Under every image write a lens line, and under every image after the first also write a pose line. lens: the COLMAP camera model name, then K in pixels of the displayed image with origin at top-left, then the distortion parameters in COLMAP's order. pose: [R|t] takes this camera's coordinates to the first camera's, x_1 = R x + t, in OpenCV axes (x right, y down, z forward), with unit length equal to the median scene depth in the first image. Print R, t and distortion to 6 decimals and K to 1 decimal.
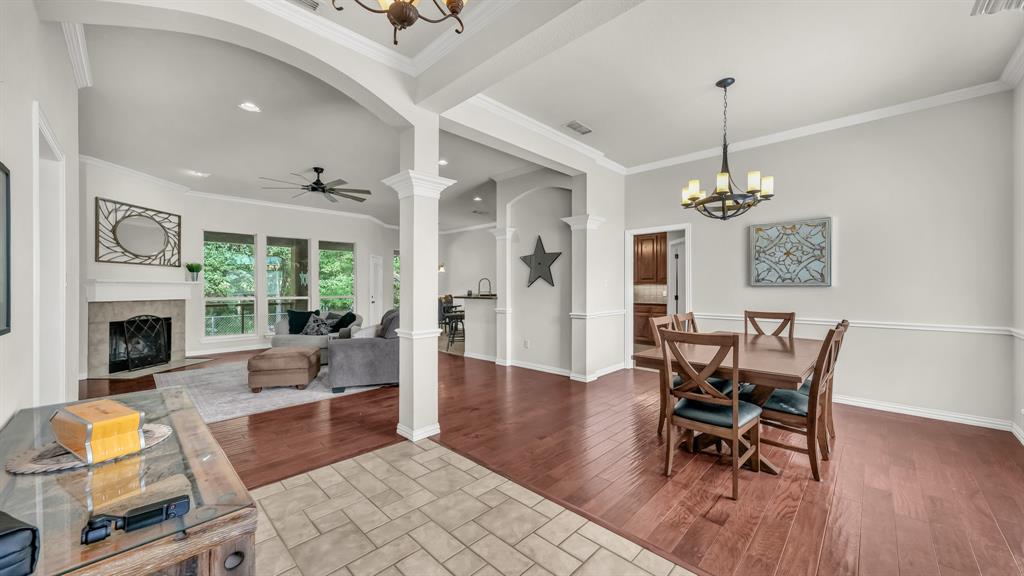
lens RADIAL K [[368.1, 0, 512.0], [0, 368.1, 288.0], [0, 0, 1]] dist [0.001396, 0.000015]
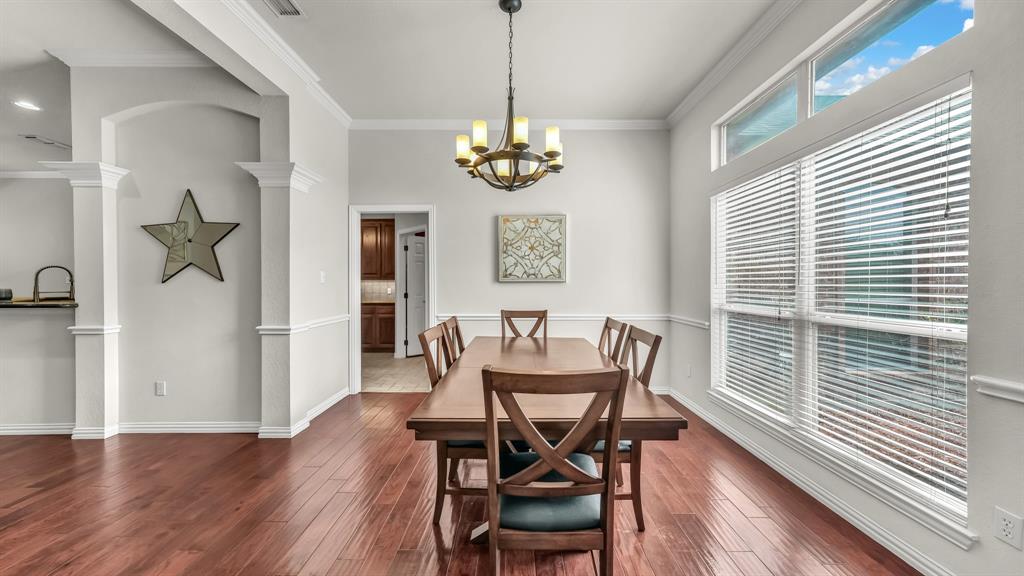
lens RADIAL K [[361.8, 0, 513.0], [0, 361.8, 286.2], [0, 0, 1]] dist [-0.000393, 0.000142]
pose [[0.720220, -0.004734, 0.693730, 0.052501], [0.002211, 0.999987, 0.004528, 0.001162], [-0.693742, -0.001727, 0.720221, 0.309540]]
